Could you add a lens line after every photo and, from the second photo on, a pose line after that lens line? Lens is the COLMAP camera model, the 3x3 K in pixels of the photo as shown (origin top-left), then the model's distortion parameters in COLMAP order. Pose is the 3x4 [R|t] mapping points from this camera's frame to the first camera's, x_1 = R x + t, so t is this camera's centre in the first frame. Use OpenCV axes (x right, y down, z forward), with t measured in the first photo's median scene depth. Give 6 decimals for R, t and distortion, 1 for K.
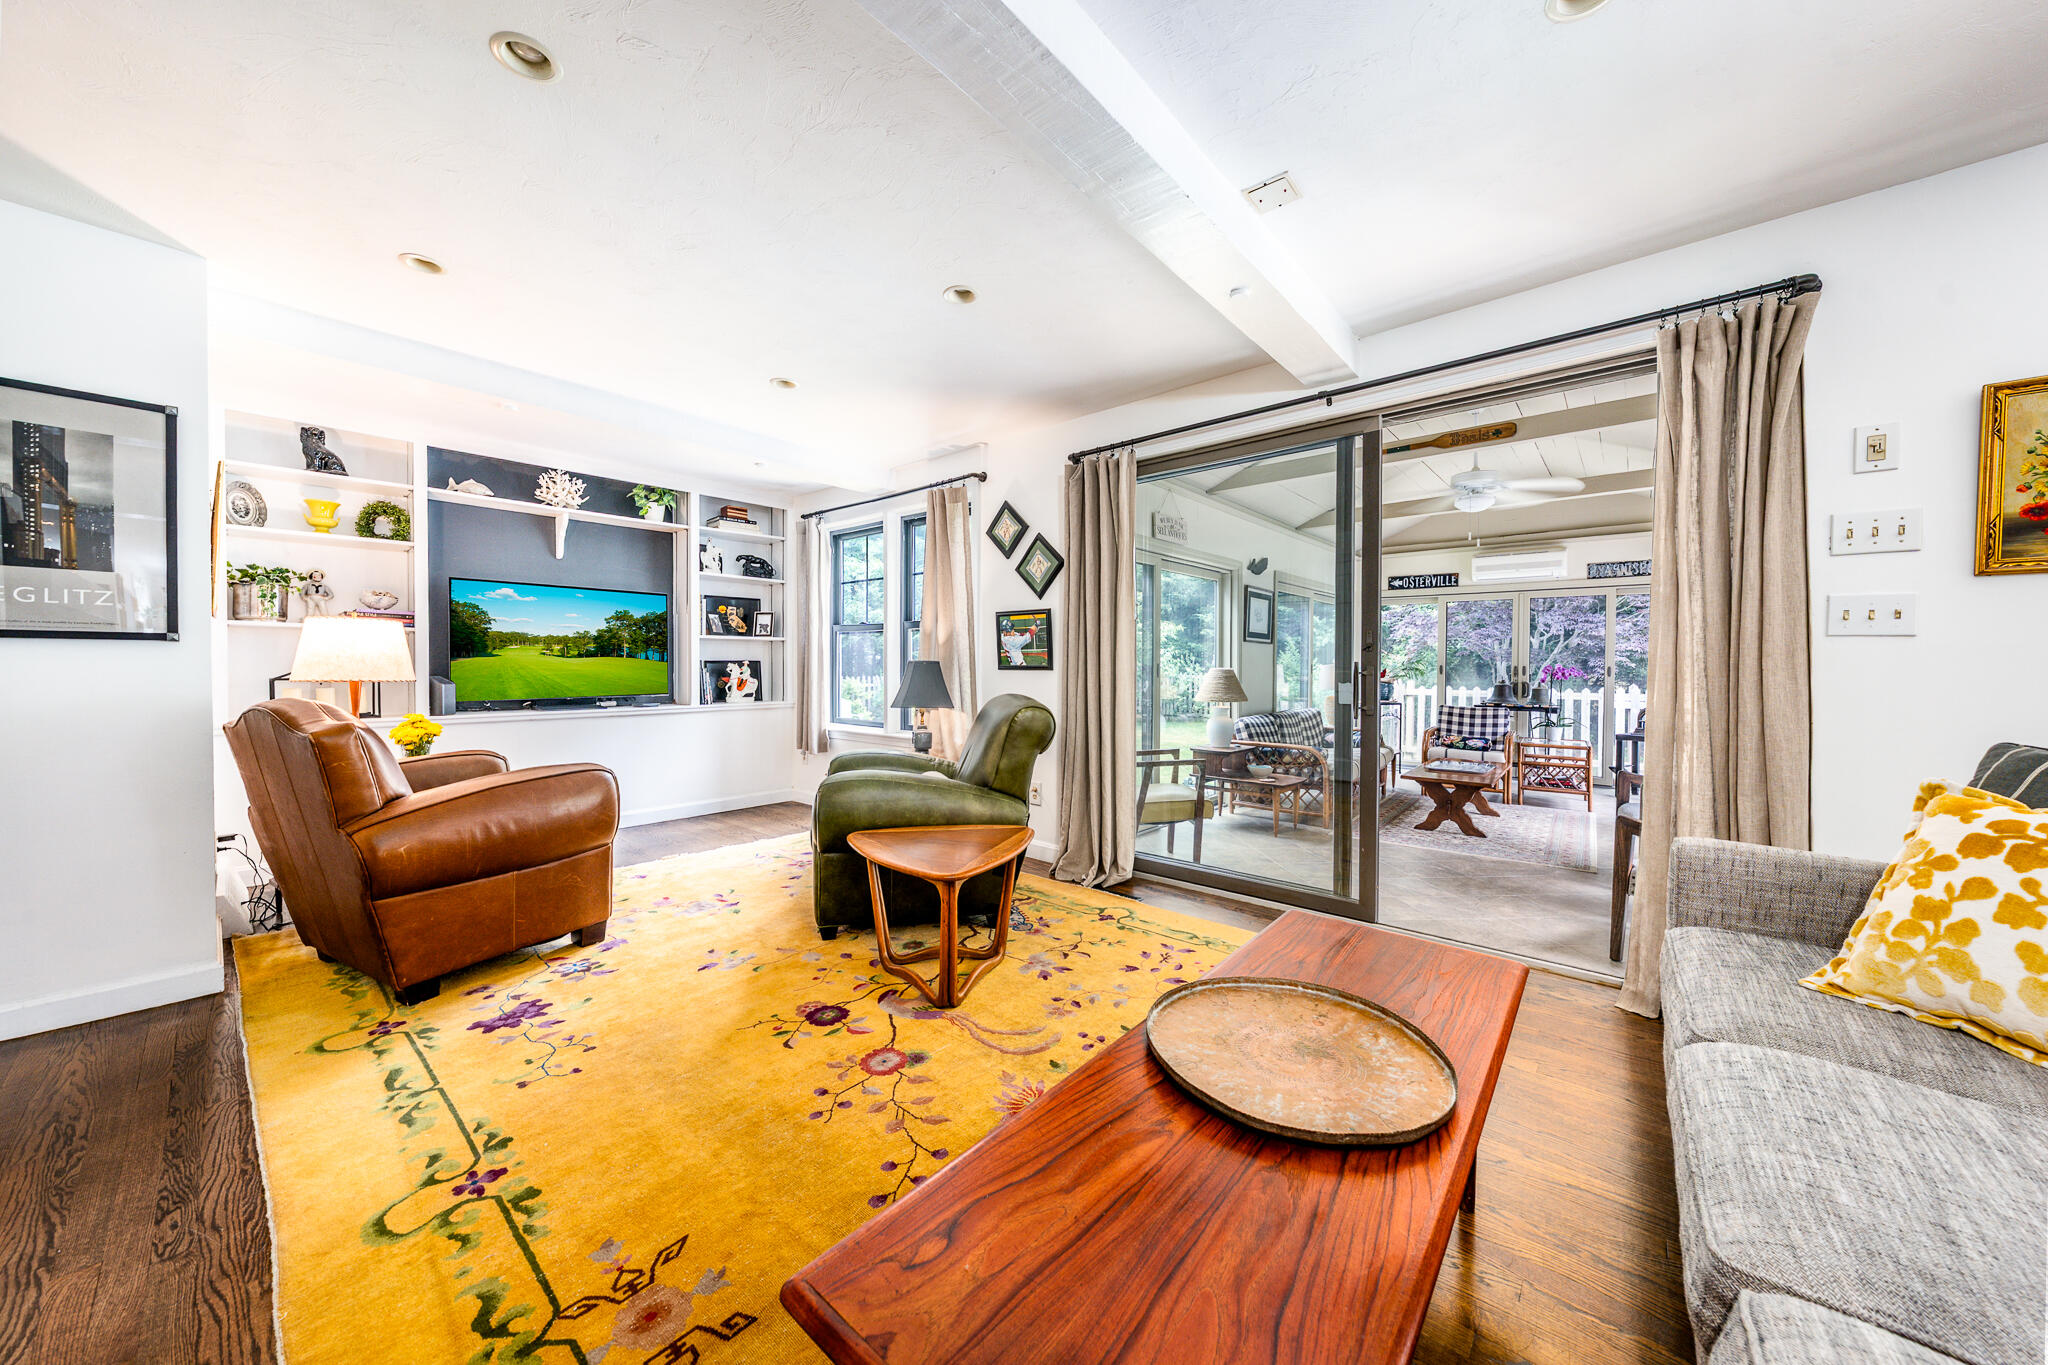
lens RADIAL K [[698.2, 0, 1024.0], [0, 698.2, 682.5], [0, 0, 1]] dist [-0.030597, -0.000011]
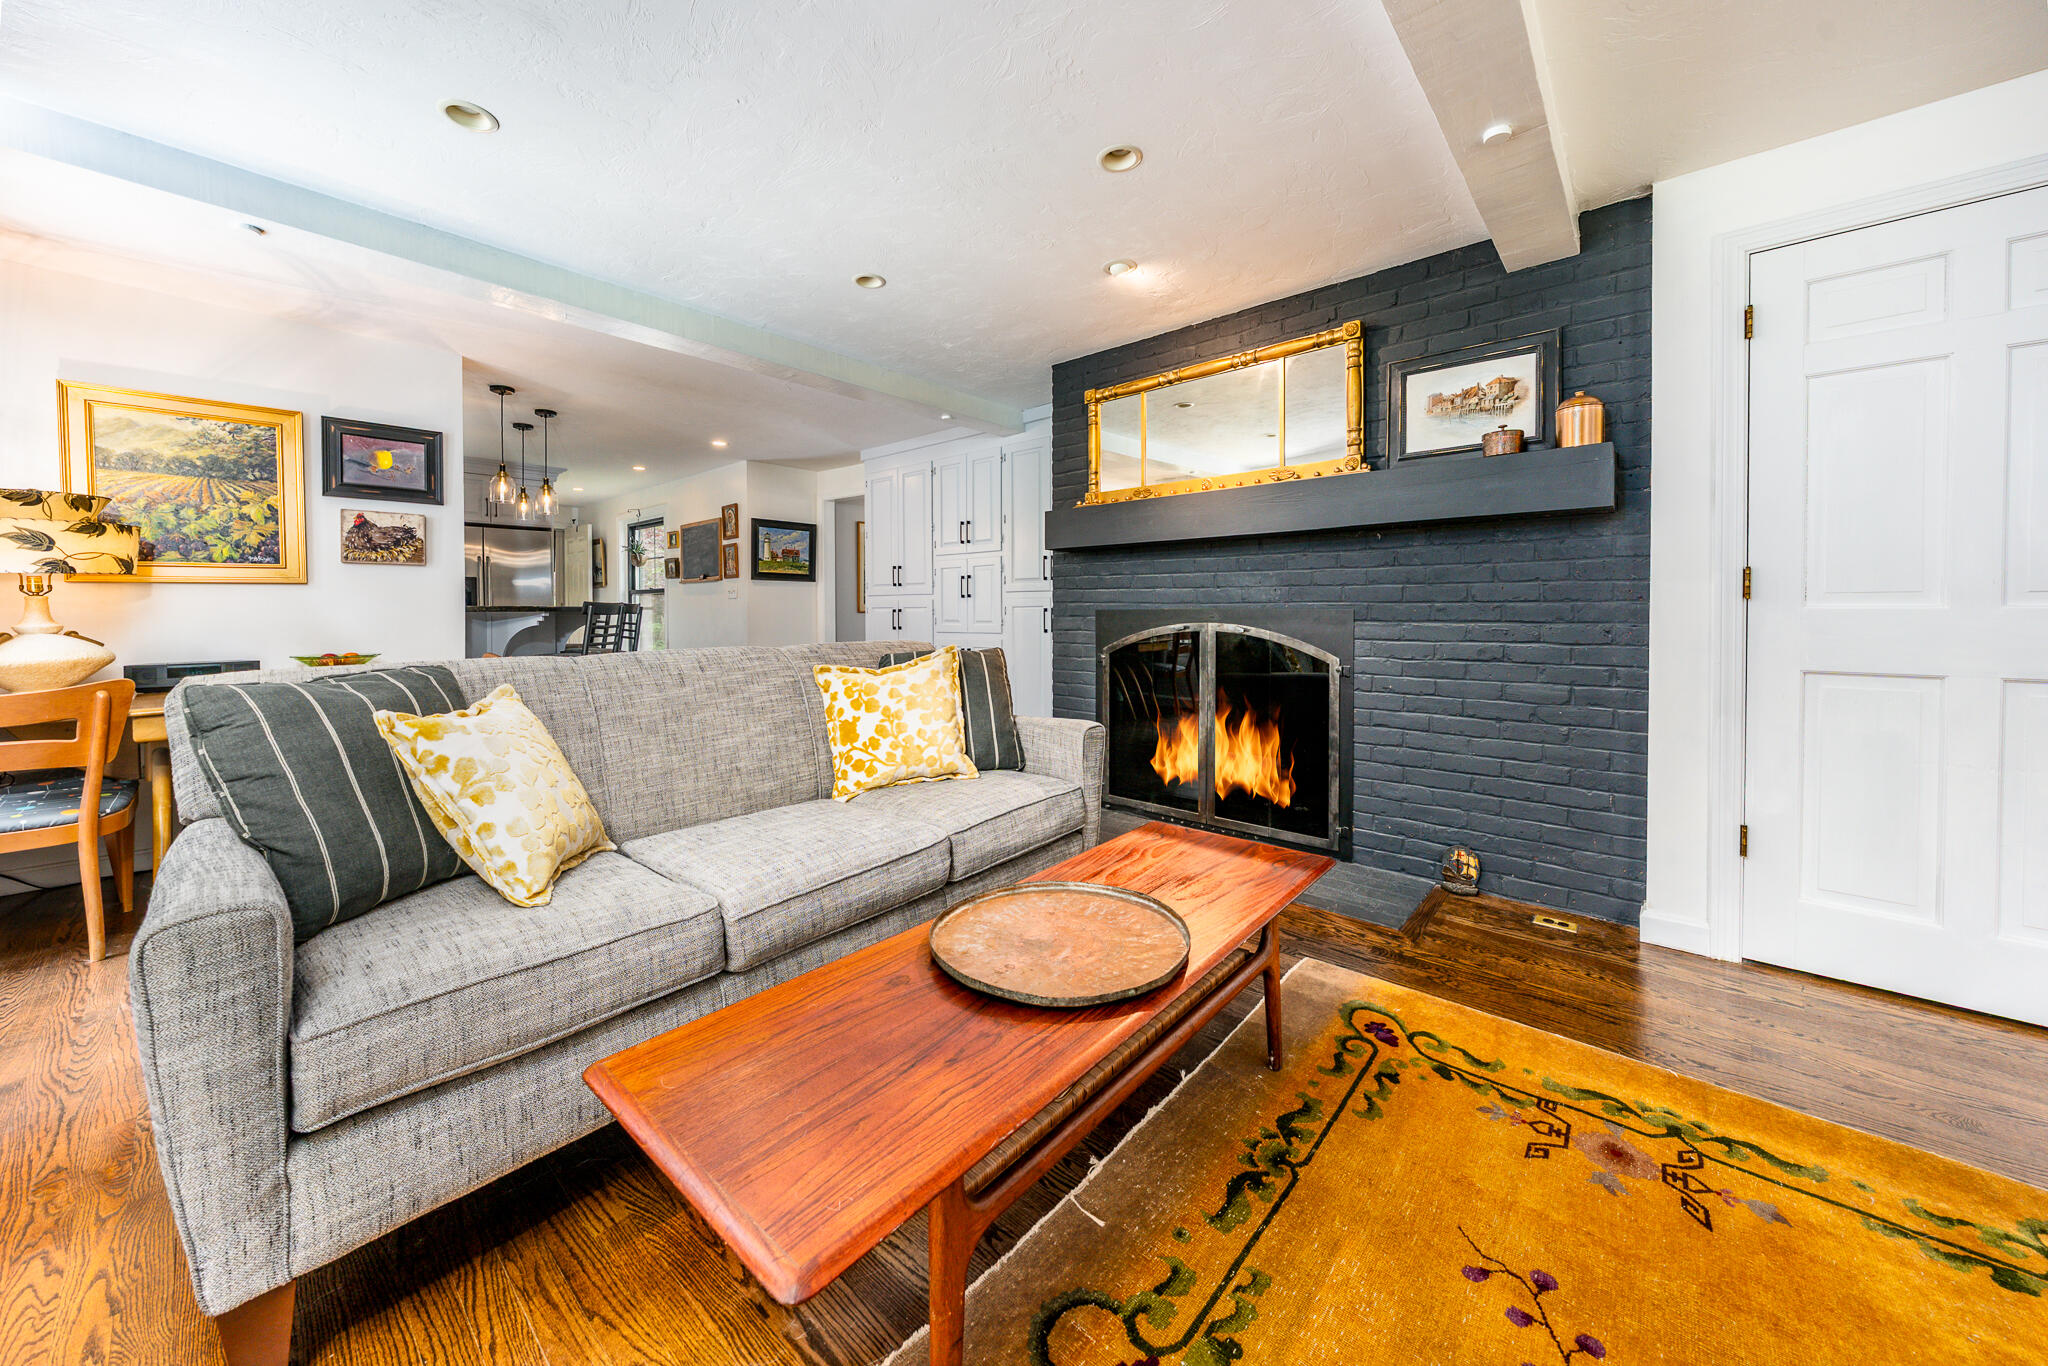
lens RADIAL K [[716.9, 0, 1016.2], [0, 716.9, 618.9], [0, 0, 1]] dist [-0.001601, -0.000137]
pose [[-0.999776, 0.004036, 0.020753, 0.242452], [0.004874, 0.999168, 0.040492, -0.015744], [-0.020572, 0.040584, -0.998964, 1.200387]]
